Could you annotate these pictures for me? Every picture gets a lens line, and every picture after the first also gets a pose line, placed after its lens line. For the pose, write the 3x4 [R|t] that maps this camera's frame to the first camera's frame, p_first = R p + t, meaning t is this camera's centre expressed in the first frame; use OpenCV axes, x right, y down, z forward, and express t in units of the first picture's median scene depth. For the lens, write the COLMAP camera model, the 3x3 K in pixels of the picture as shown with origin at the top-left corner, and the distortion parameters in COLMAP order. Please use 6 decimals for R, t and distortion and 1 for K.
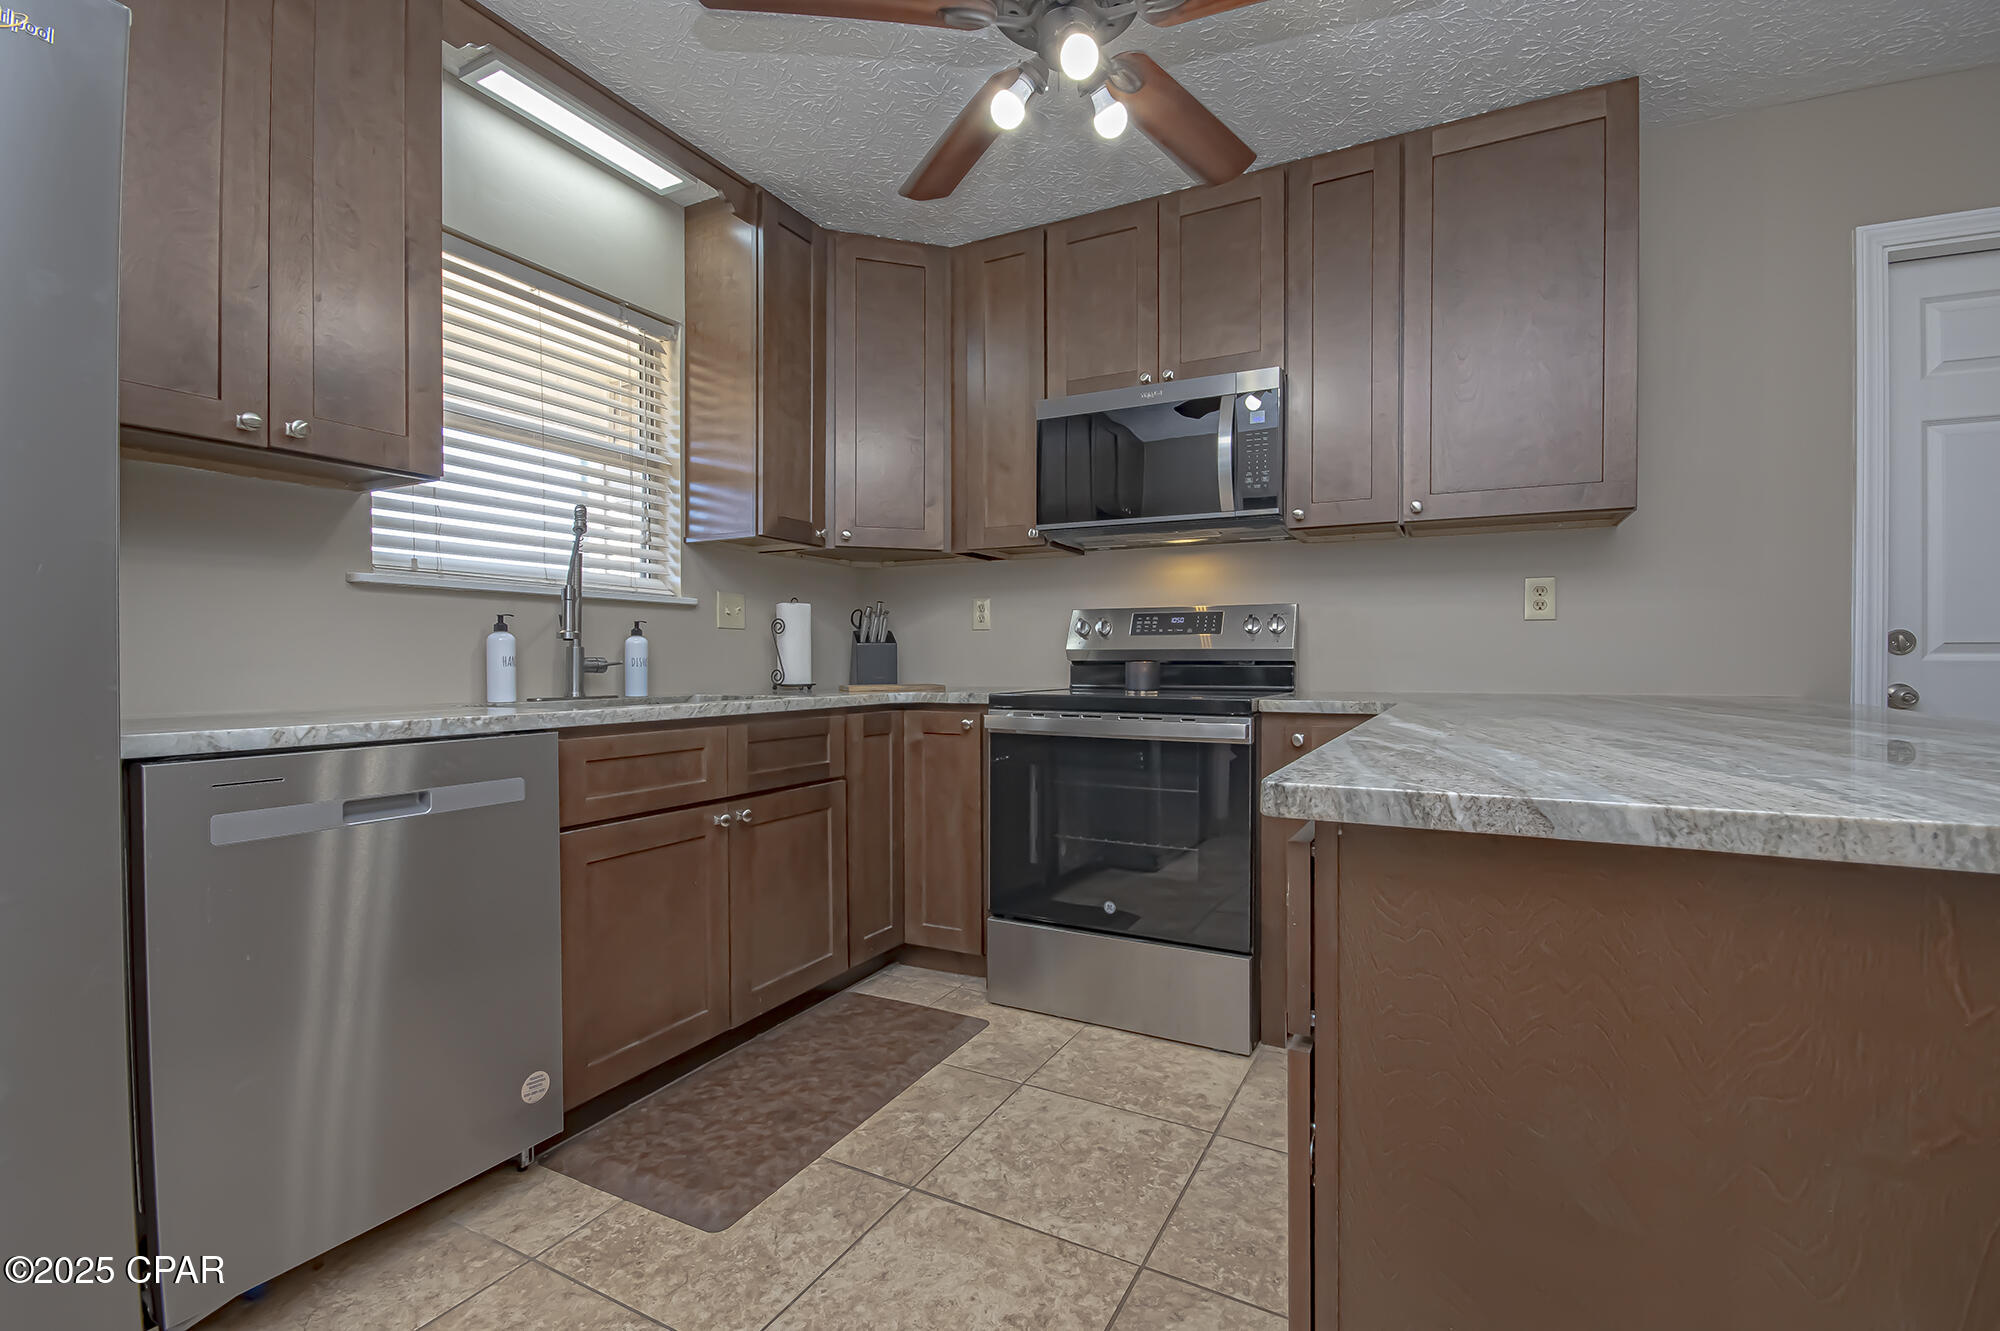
lens RADIAL K [[879.3, 0, 1017.9], [0, 879.3, 655.2], [0, 0, 1]] dist [-0.001160, -0.000688]
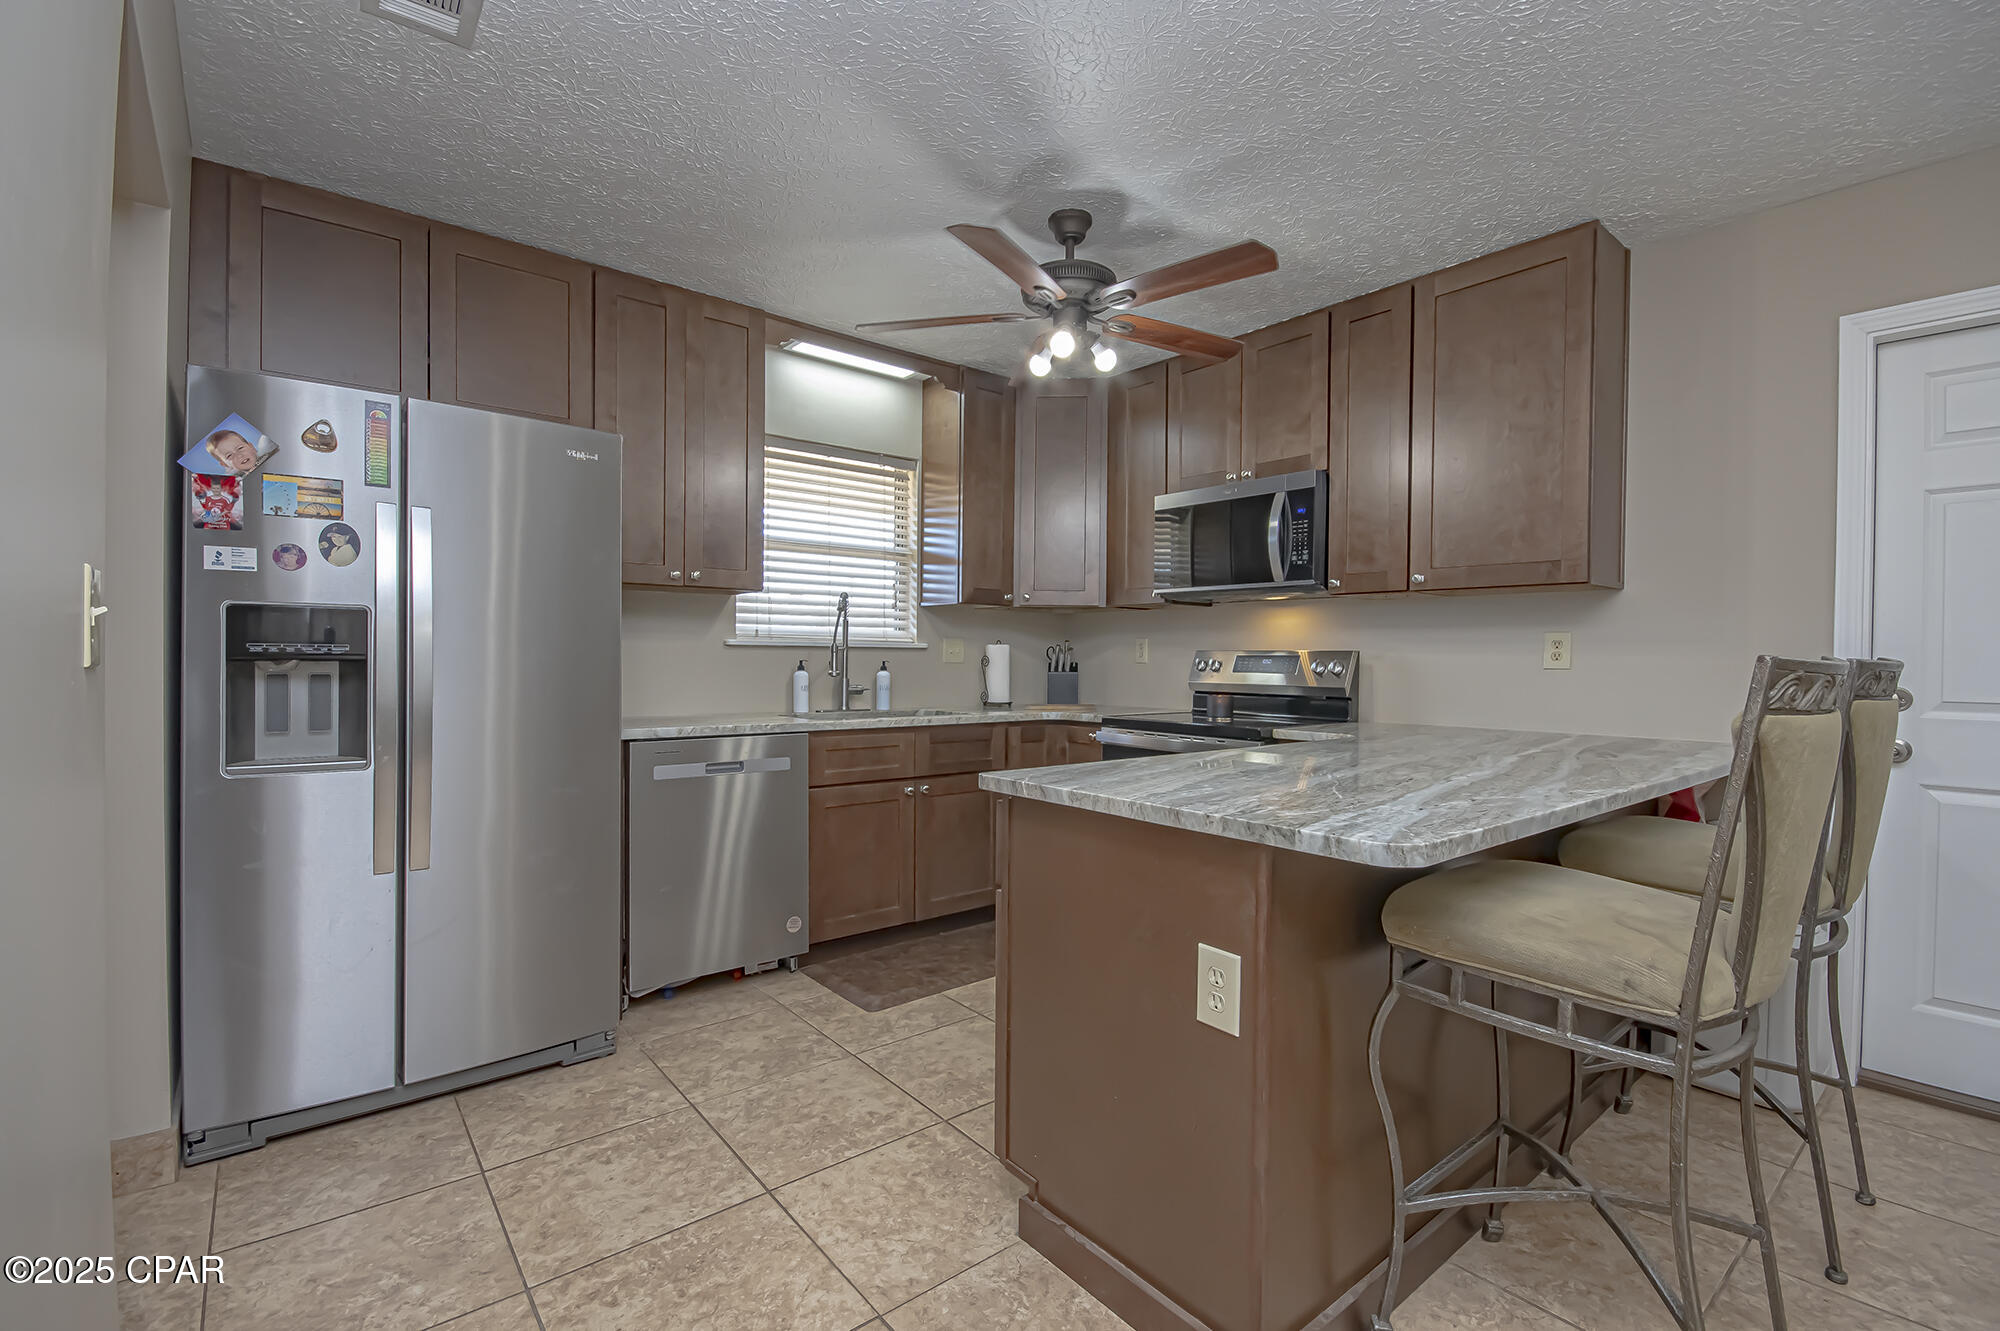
lens RADIAL K [[879.3, 0, 1017.9], [0, 879.3, 655.2], [0, 0, 1]] dist [-0.001160, -0.000688]
pose [[0.923795, 0.008743, -0.382789, 0.414886], [-0.008968, 0.999959, 0.001196, -0.058395], [0.382783, 0.002328, 0.923835, -0.374399]]
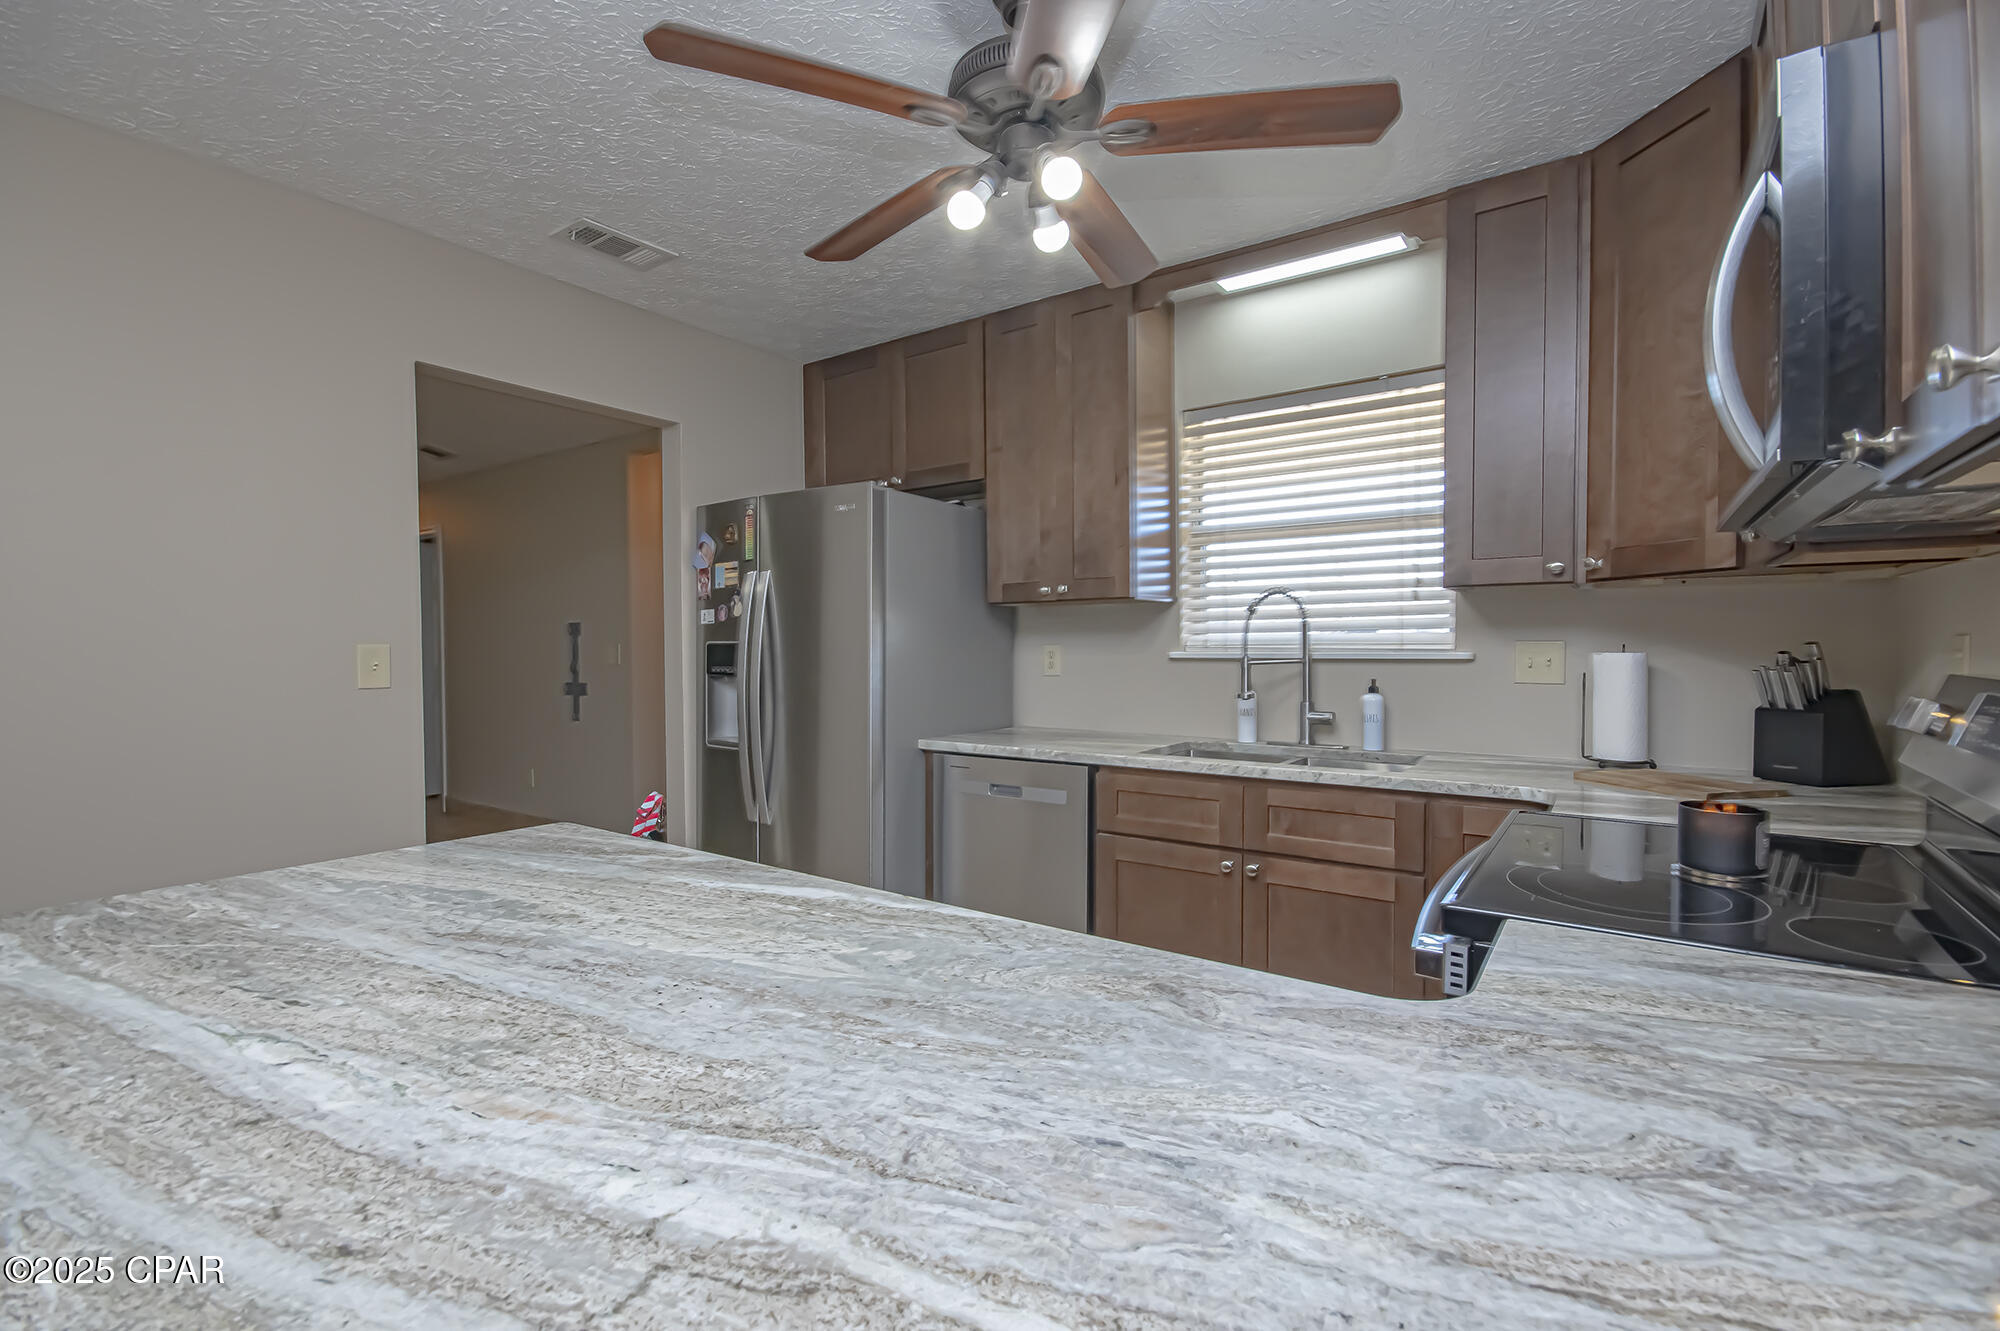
lens RADIAL K [[879.3, 0, 1017.9], [0, 879.3, 655.2], [0, 0, 1]] dist [-0.001160, -0.000688]
pose [[-0.122199, 0.010245, -0.992453, 0.737922], [0.007435, 0.999928, 0.009407, -0.088766], [0.992478, -0.006230, -0.122266, 0.774714]]
